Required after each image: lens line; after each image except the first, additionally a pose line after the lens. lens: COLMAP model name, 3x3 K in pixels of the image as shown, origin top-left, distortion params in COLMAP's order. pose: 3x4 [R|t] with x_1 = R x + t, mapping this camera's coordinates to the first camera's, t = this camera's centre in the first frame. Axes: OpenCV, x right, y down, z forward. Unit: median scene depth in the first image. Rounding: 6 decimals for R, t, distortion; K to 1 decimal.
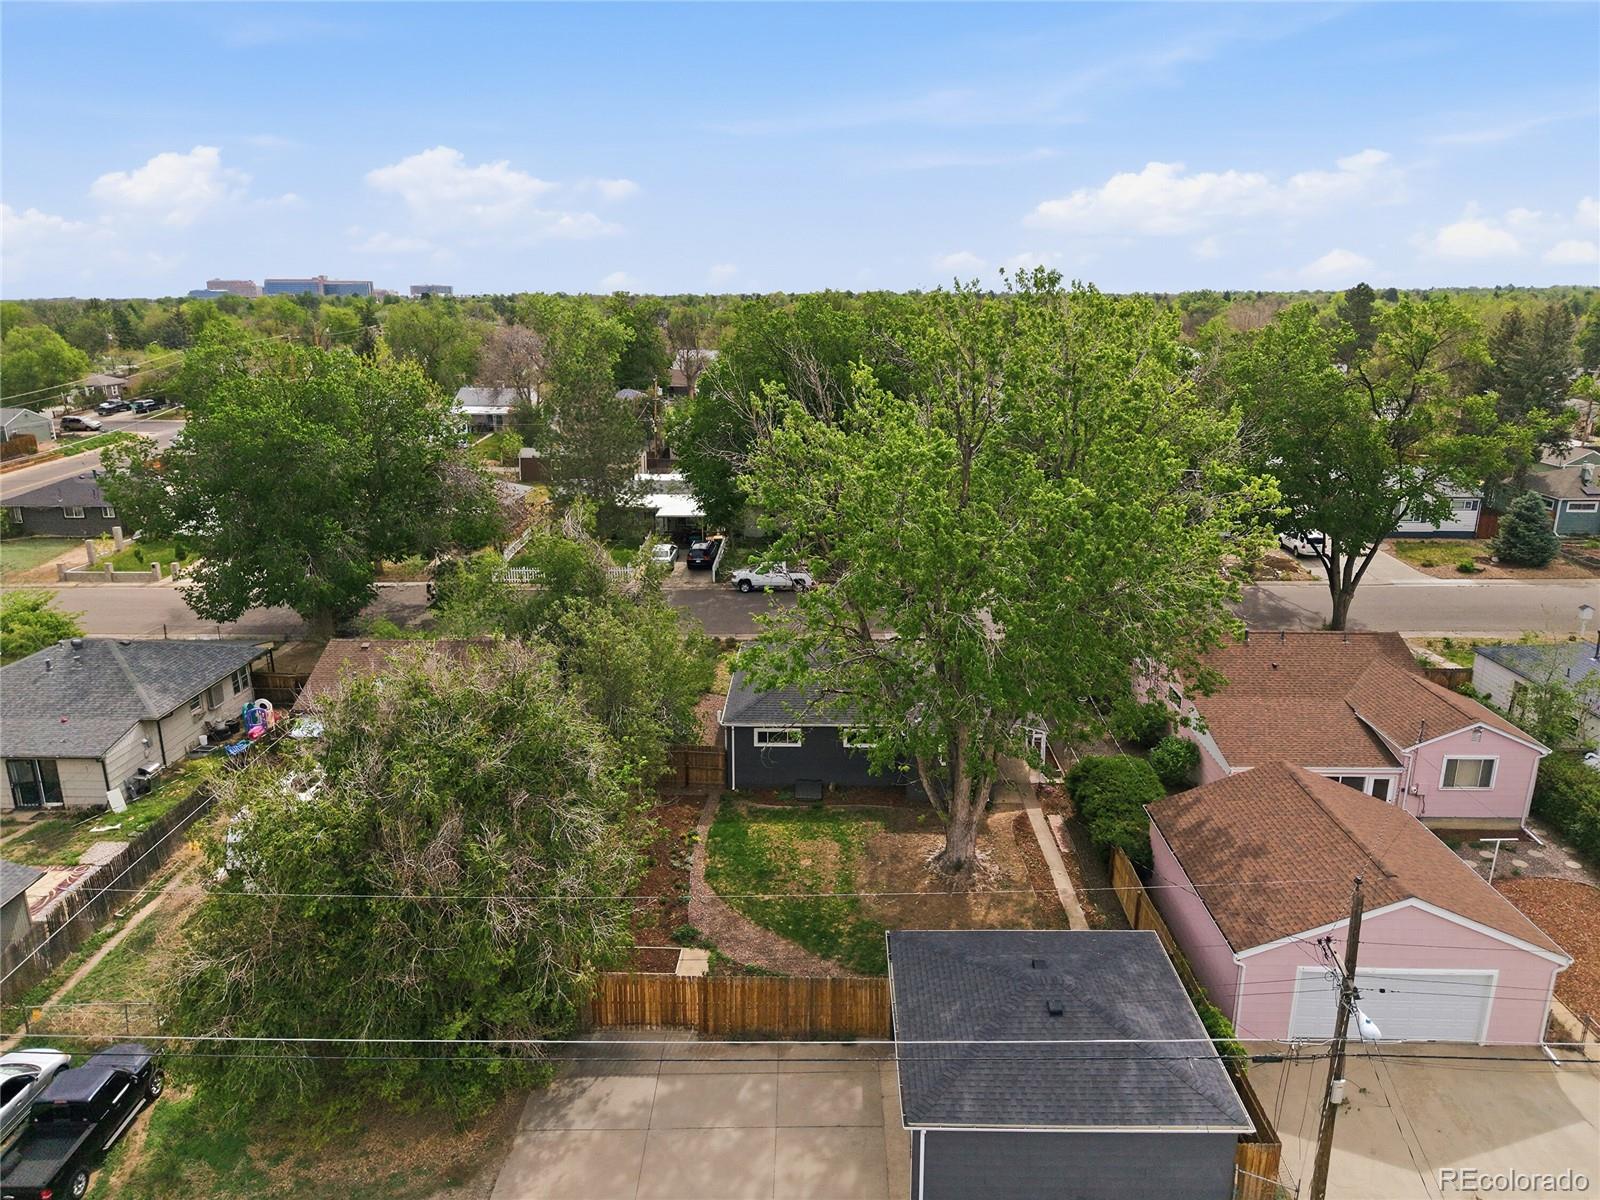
lens RADIAL K [[1059.4, 0, 800.0], [0, 1059.4, 600.0], [0, 0, 1]] dist [0.054056, -0.097807]
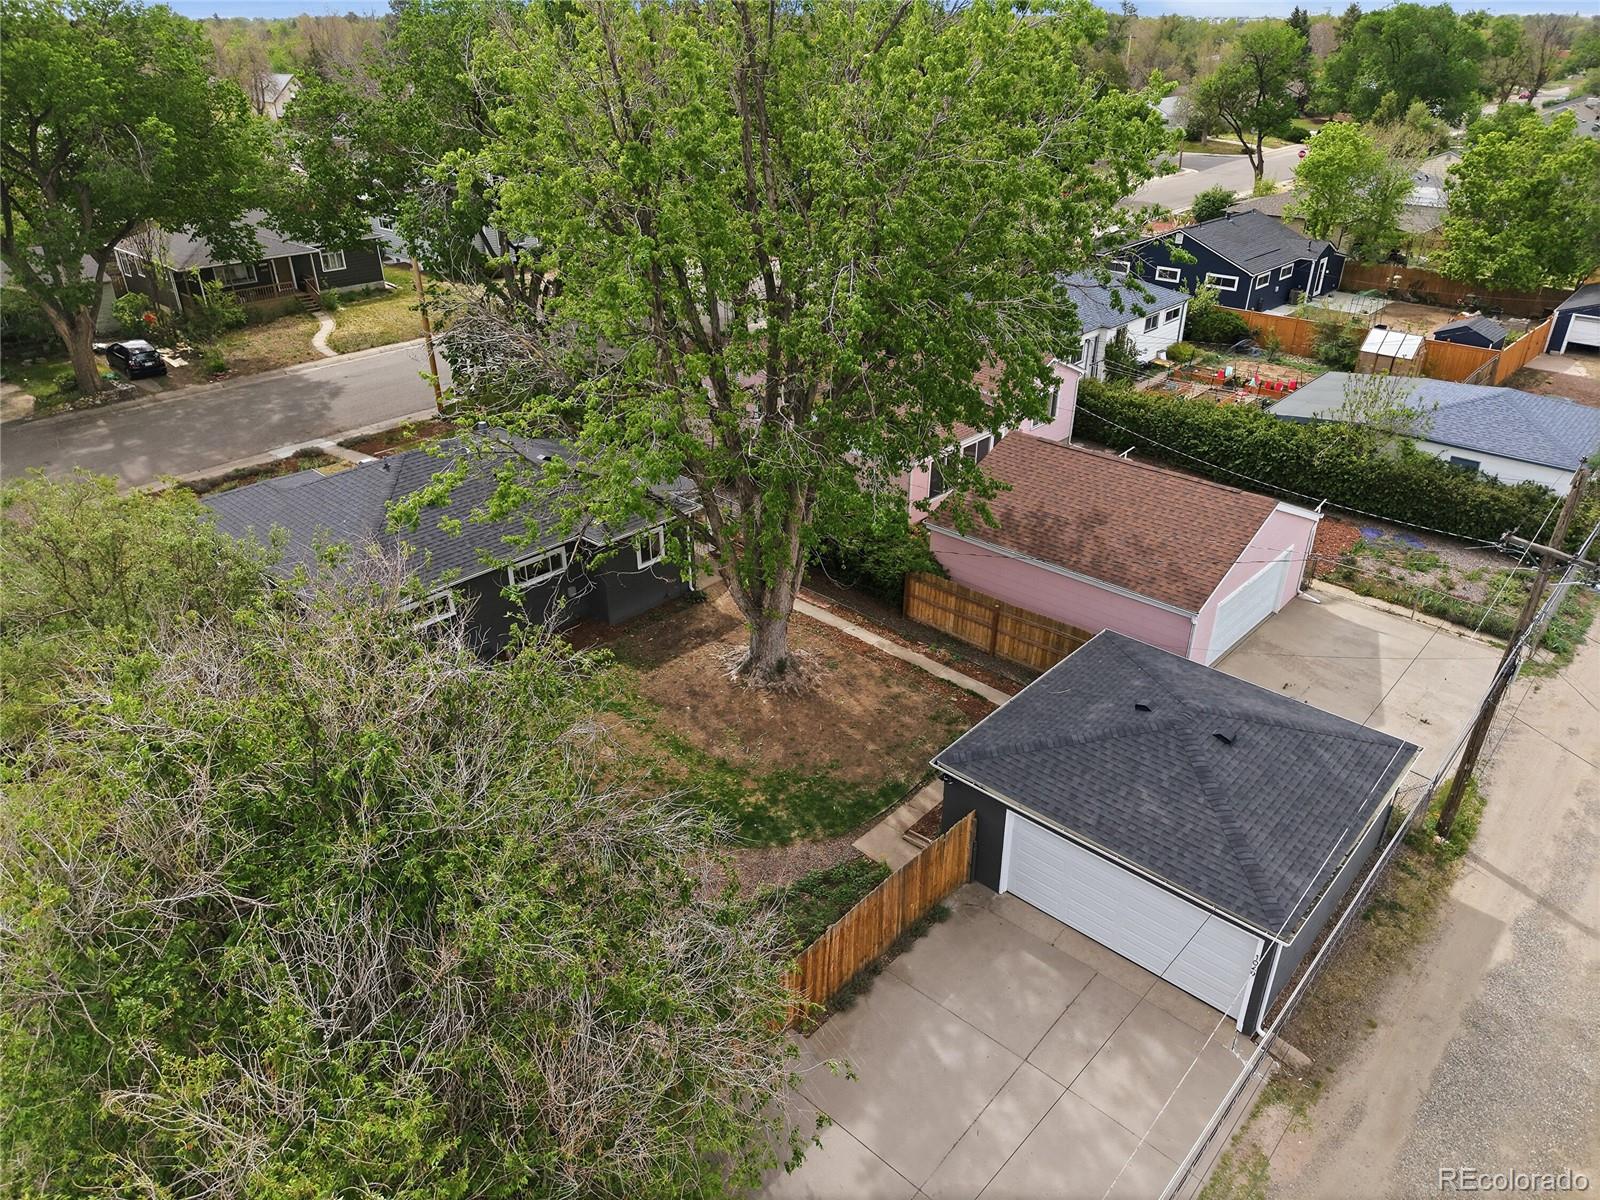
lens RADIAL K [[1059.4, 0, 800.0], [0, 1059.4, 600.0], [0, 0, 1]] dist [0.054056, -0.097807]
pose [[0.657925, -0.343713, 0.670072, -0.364918], [0.185545, 0.936325, 0.298107, -0.029734], [-0.729869, -0.071803, 0.679806, 0.473585]]
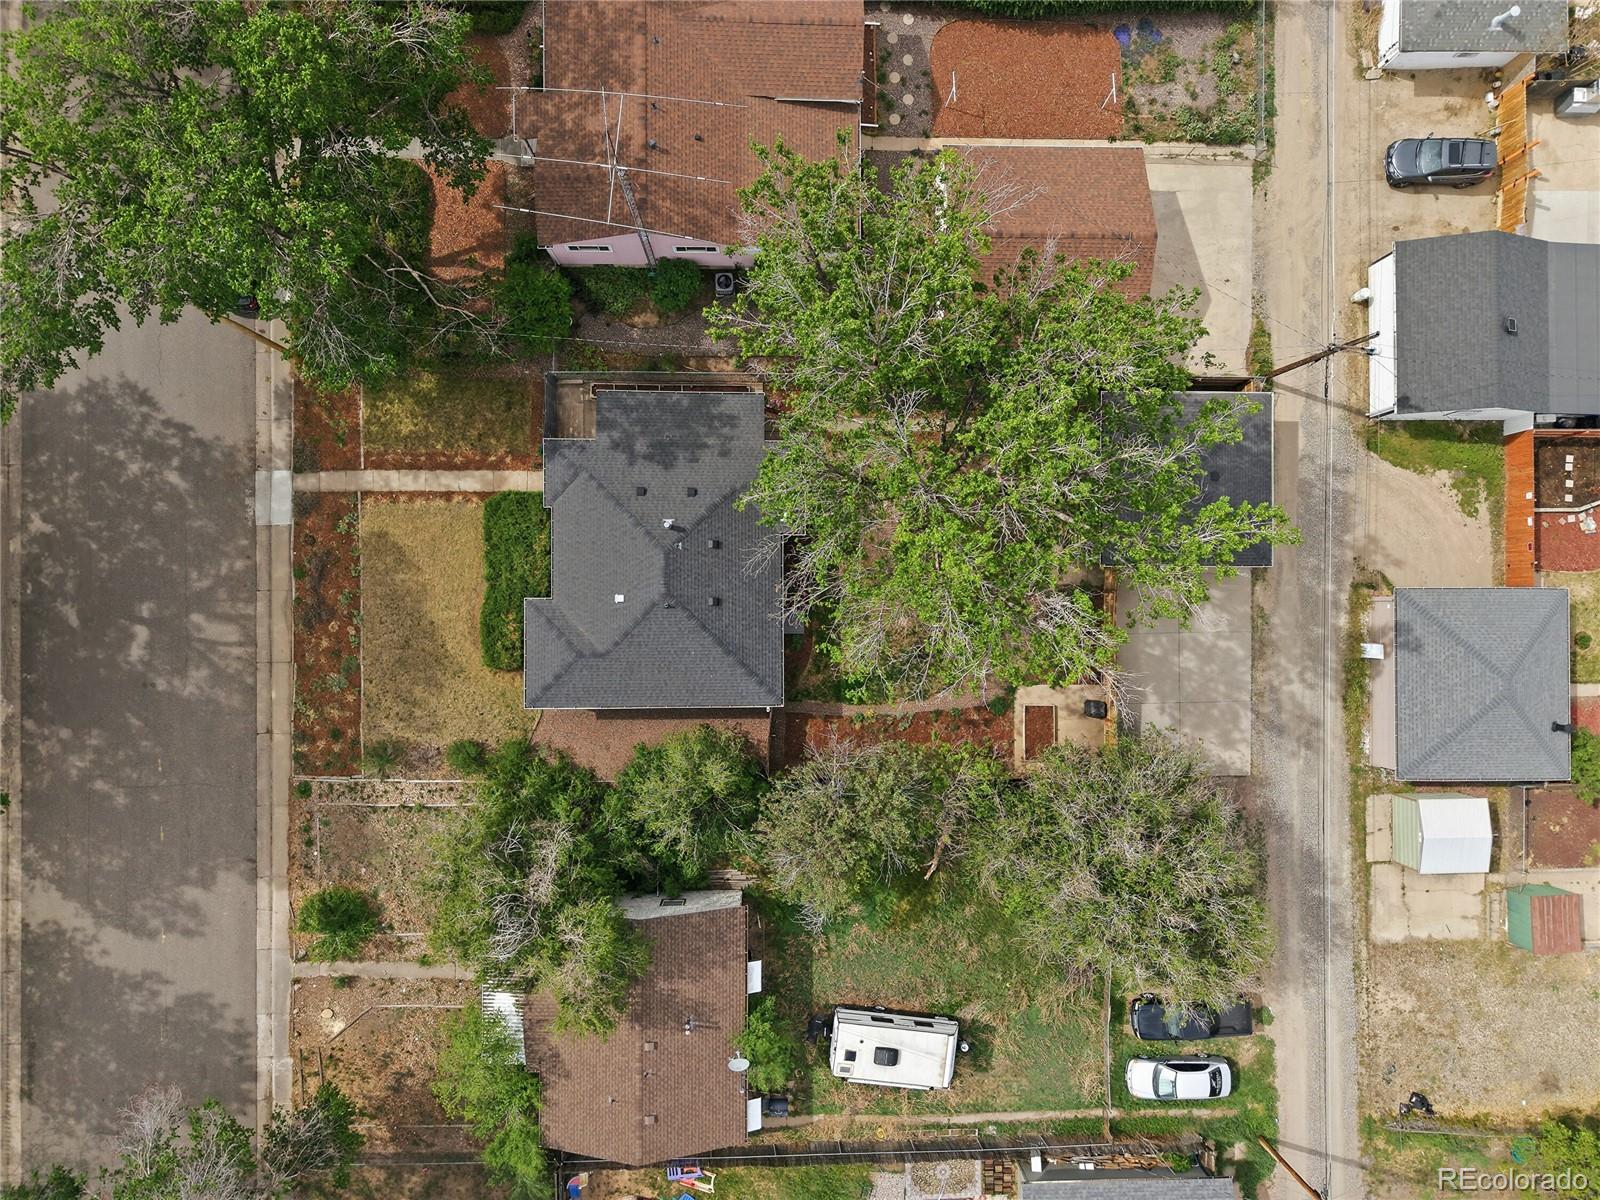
lens RADIAL K [[1059.4, 0, 800.0], [0, 1059.4, 600.0], [0, 0, 1]] dist [0.054056, -0.097807]
pose [[-0.024450, -0.999610, 0.013498, 0.018418], [0.241209, 0.007204, 0.970447, -1.073488], [-0.970165, 0.026983, 0.240938, 0.875524]]
